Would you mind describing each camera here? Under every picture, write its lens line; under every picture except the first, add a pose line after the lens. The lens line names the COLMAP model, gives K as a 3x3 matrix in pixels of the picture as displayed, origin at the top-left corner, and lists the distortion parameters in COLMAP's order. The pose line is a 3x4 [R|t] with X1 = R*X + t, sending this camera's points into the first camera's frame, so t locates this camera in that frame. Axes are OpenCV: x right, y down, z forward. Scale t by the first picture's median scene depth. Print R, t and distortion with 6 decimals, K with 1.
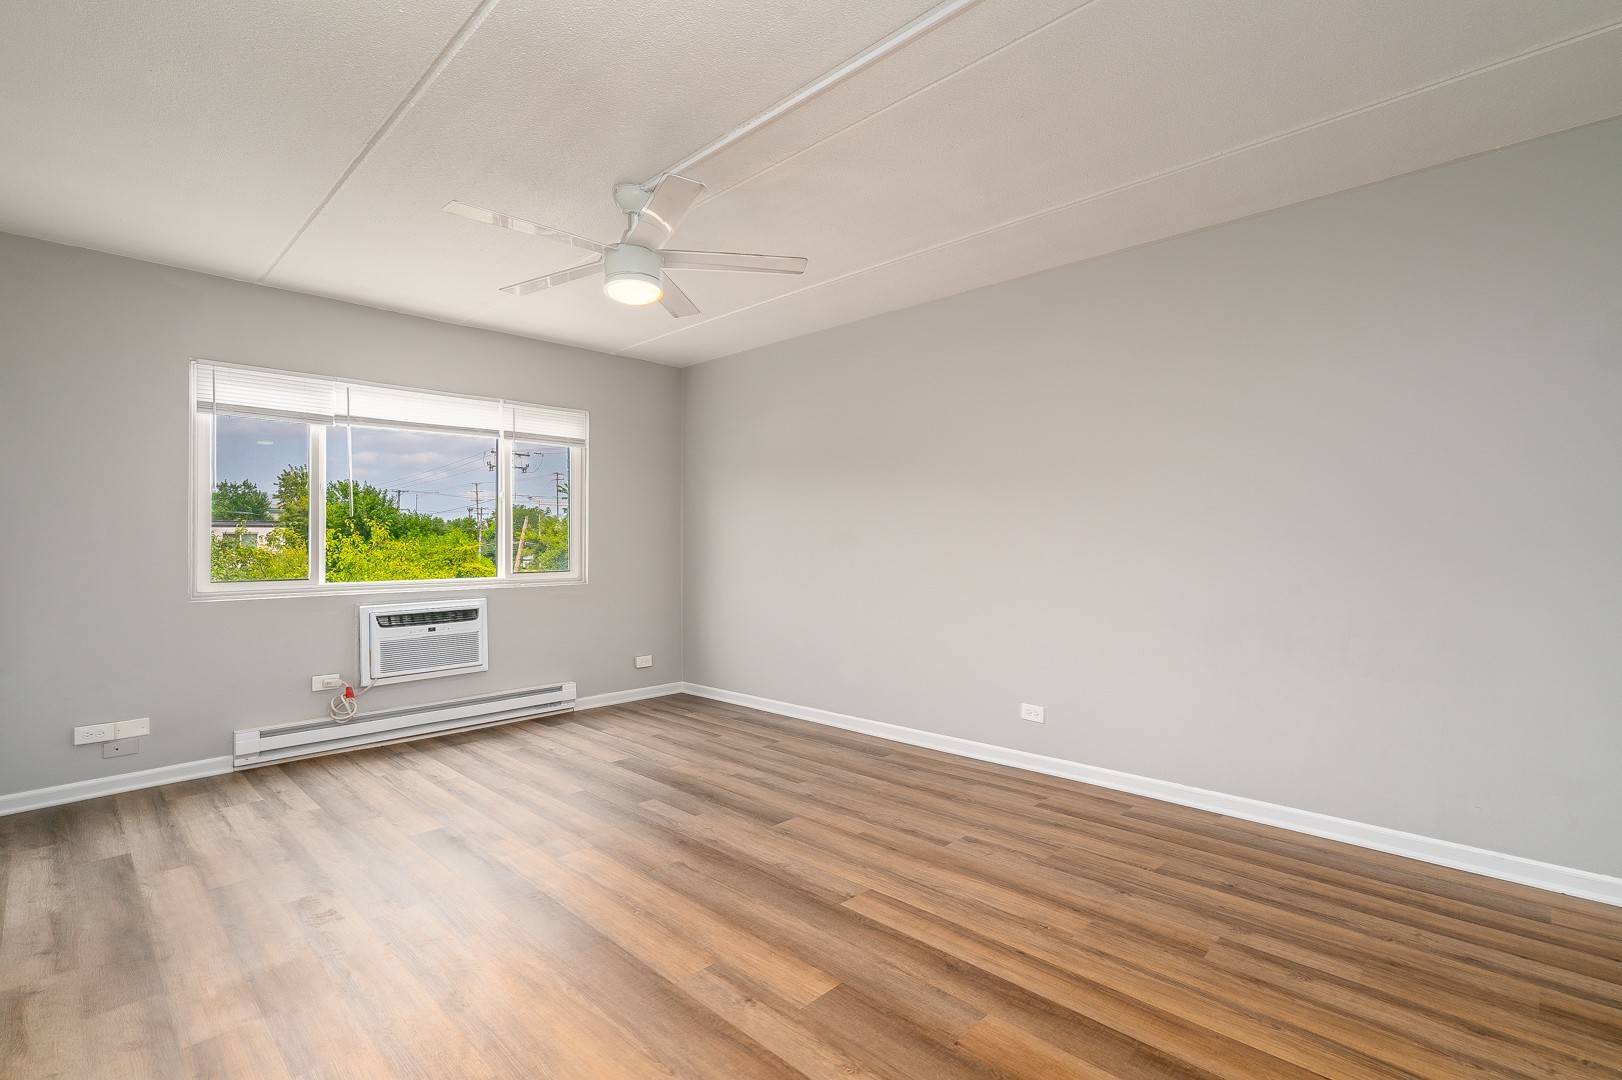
lens RADIAL K [[736.2, 0, 847.9], [0, 736.2, 538.4], [0, 0, 1]] dist [0.001291, 0.000838]
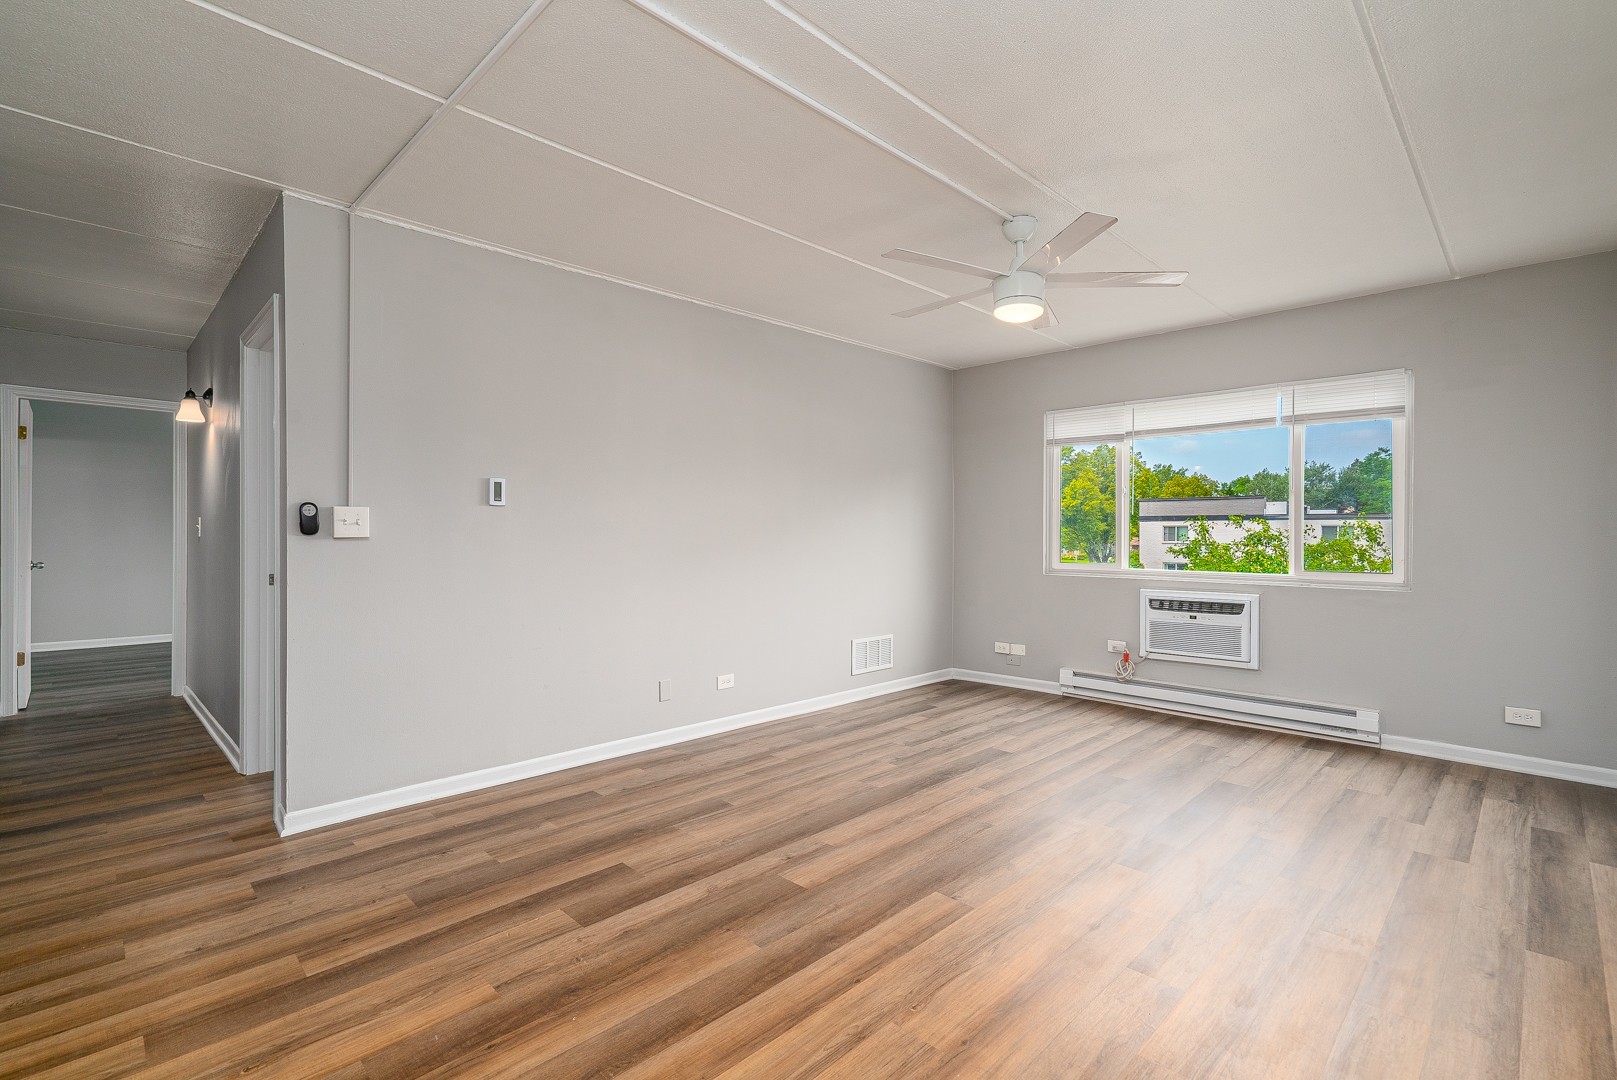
lens RADIAL K [[750.1, 0, 769.4], [0, 750.1, 544.4], [0, 0, 1]] dist [-0.000097, -0.000264]
pose [[-0.060427, 0.019031, -0.997991, 0.598674], [0.001645, 0.999819, 0.018967, -0.004645], [0.998171, -0.000496, -0.060447, 0.479705]]
